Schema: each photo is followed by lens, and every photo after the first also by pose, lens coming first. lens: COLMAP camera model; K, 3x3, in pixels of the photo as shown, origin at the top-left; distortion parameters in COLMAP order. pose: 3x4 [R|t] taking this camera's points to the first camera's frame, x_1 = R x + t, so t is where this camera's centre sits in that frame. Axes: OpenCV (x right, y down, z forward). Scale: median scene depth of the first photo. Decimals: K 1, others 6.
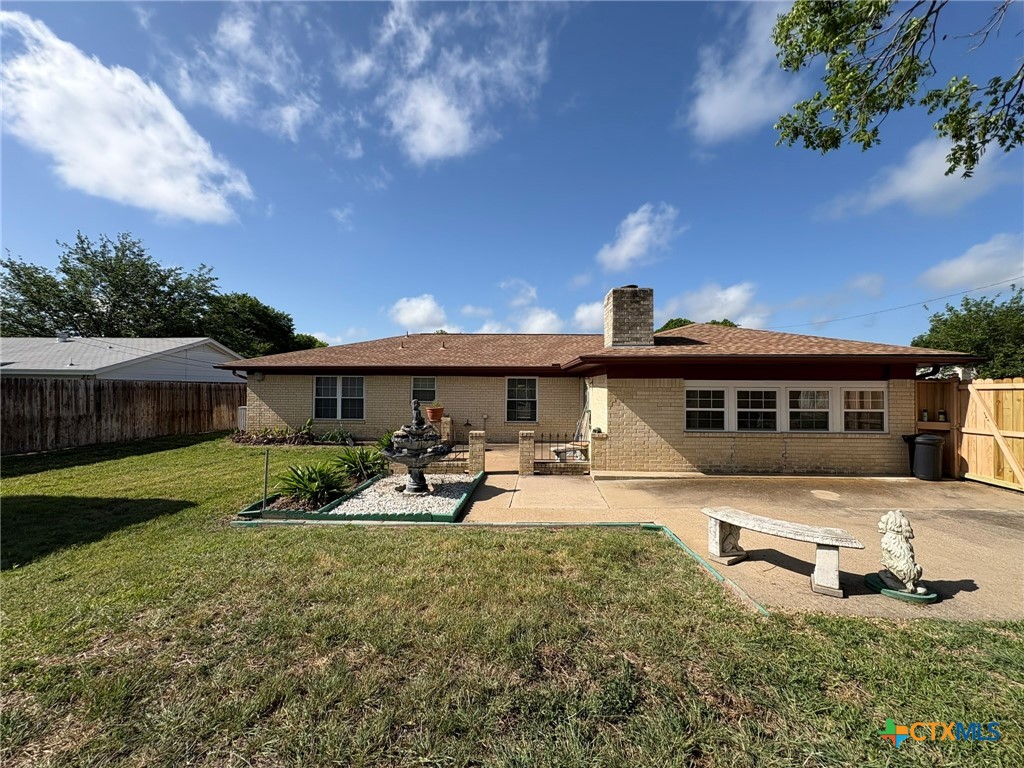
lens RADIAL K [[405.7, 0, 512.0], [0, 405.7, 384.0], [0, 0, 1]] dist [0.000297, 0.000264]
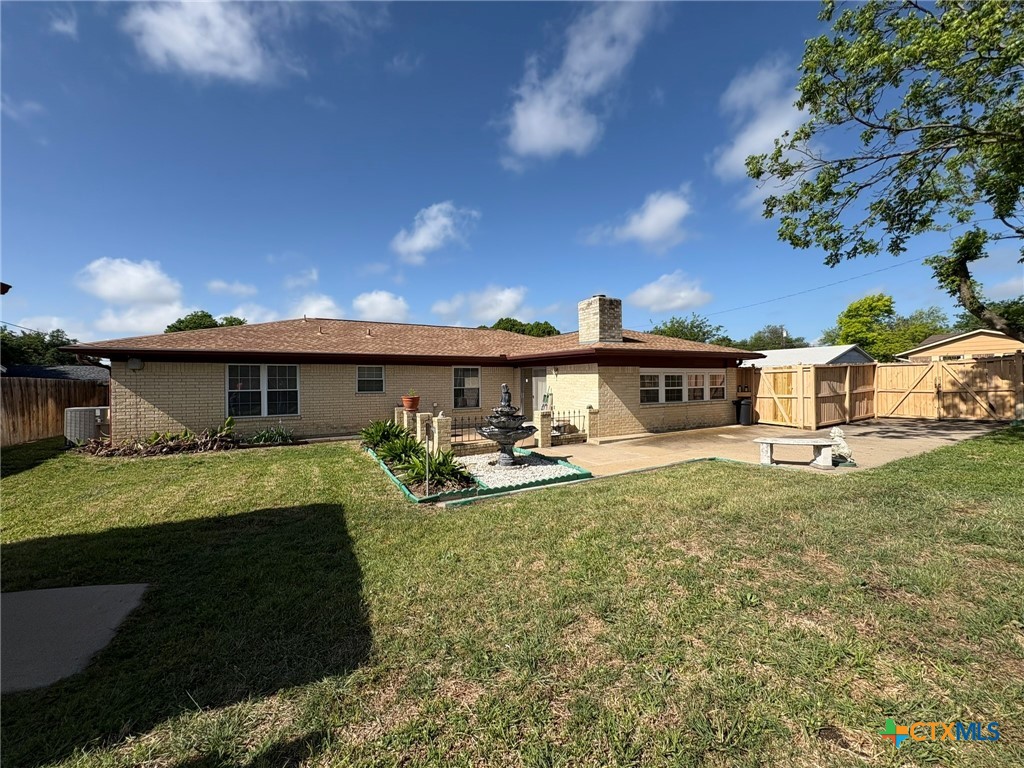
lens RADIAL K [[414.0, 0, 512.0], [0, 414.0, 384.0], [0, 0, 1]] dist [-0.002012, -0.000041]
pose [[0.856482, -0.020607, 0.515765, -0.680066], [0.009480, 0.999662, 0.024199, 0.007425], [-0.516089, -0.015837, 0.856388, 0.009719]]
